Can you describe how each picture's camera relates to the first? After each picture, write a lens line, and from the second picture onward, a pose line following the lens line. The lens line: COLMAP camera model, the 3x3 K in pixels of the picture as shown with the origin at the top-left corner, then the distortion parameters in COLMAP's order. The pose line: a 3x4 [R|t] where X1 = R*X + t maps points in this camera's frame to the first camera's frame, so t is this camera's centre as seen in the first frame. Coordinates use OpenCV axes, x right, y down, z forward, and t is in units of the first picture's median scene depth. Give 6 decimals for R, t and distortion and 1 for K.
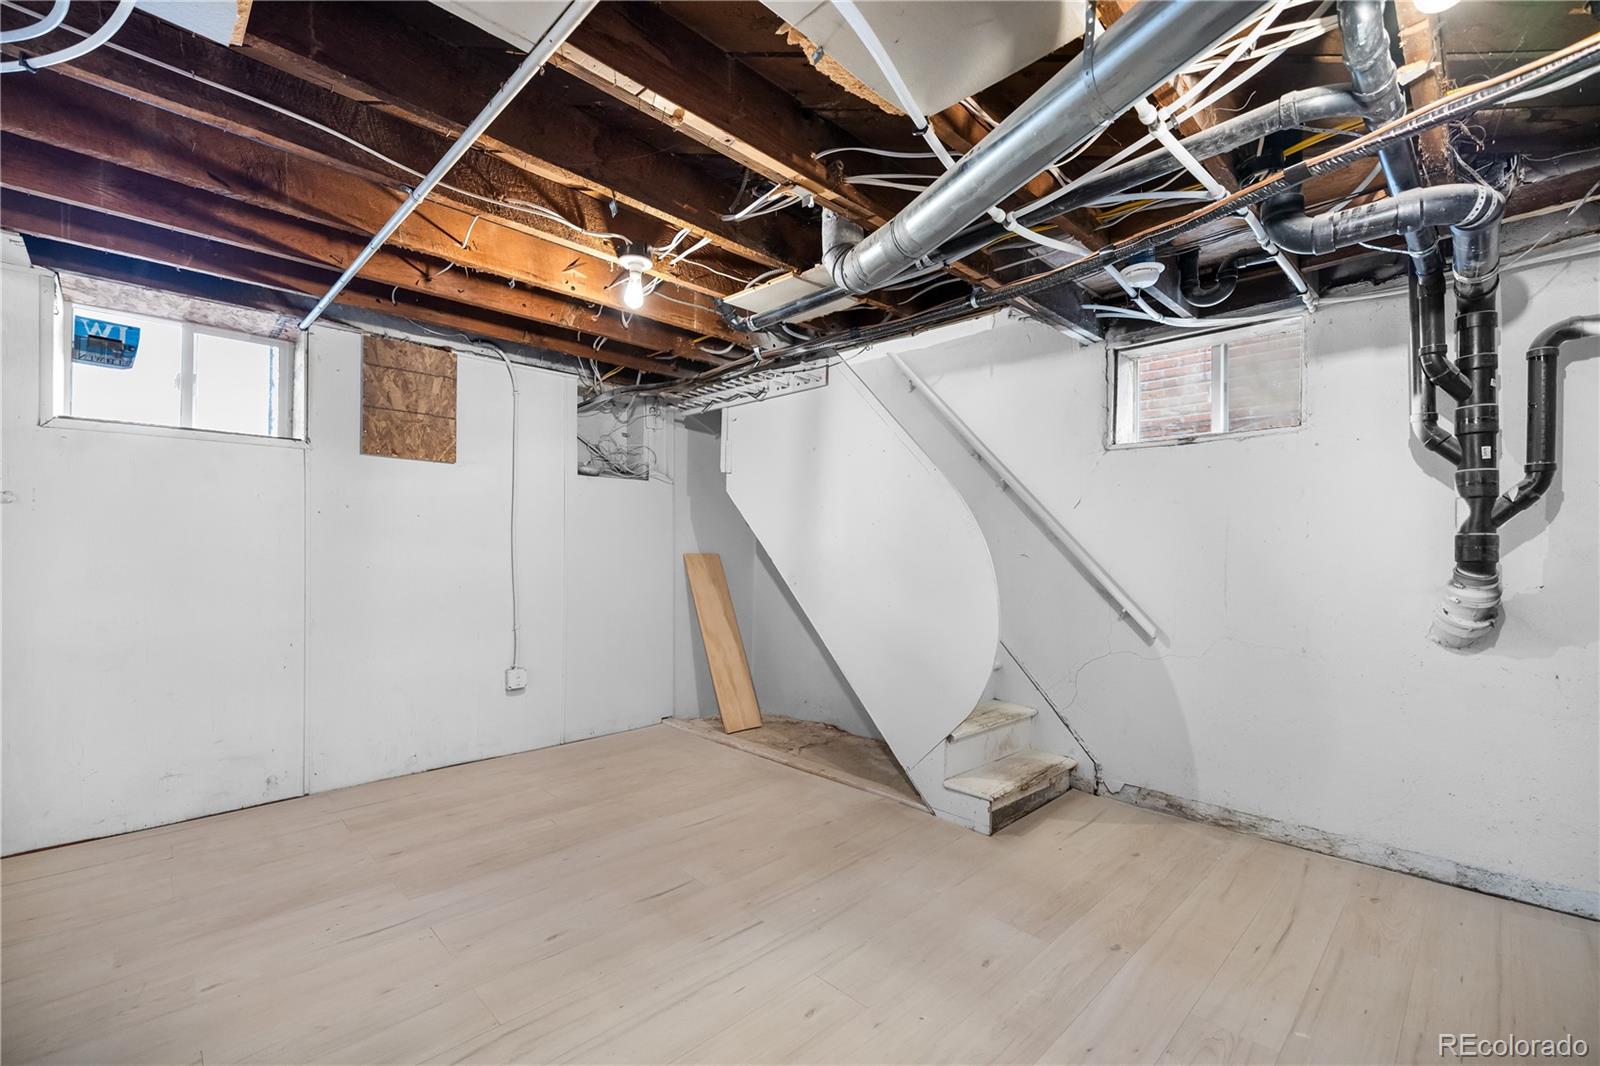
lens RADIAL K [[681.5, 0, 798.3], [0, 681.5, 566.1], [0, 0, 1]] dist [-0.000987, 0.000197]
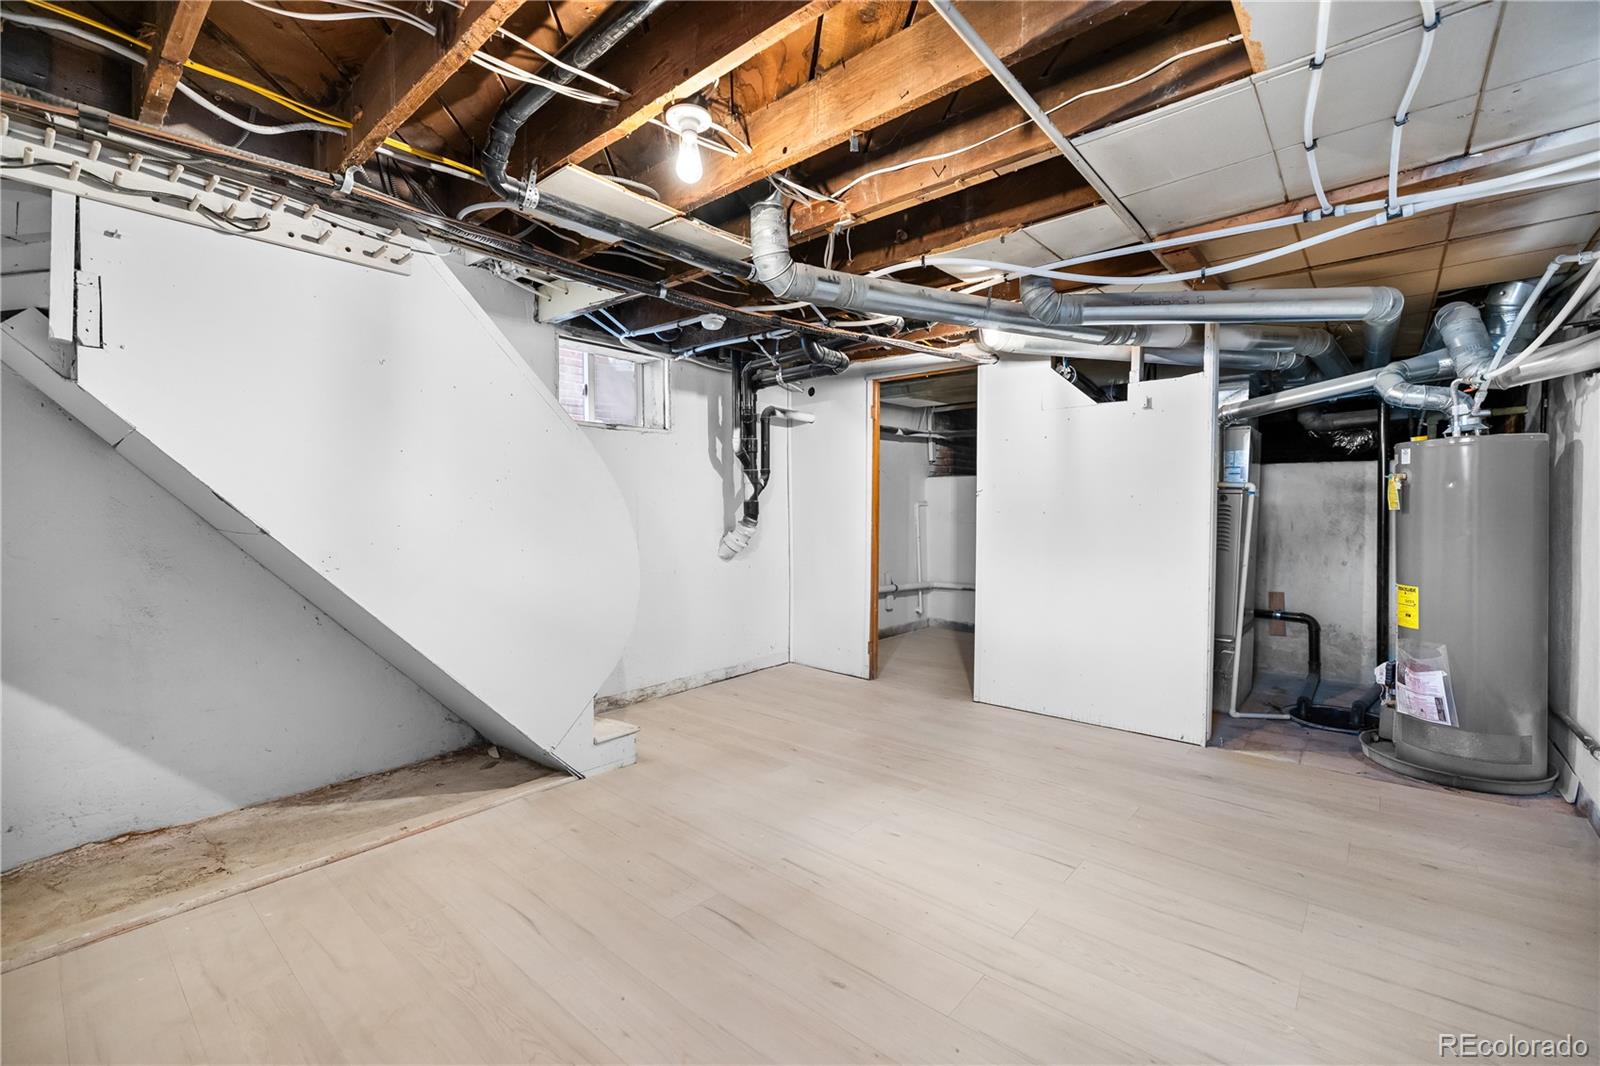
lens RADIAL K [[692.9, 0, 792.2], [0, 692.9, 525.8], [0, 0, 1]] dist [-0.000408, 0.000252]
pose [[-0.082422, -0.030574, 0.996128, -0.717399], [0.025270, 0.999144, 0.032758, -0.021643], [-0.996277, 0.027872, -0.081579, 0.681482]]
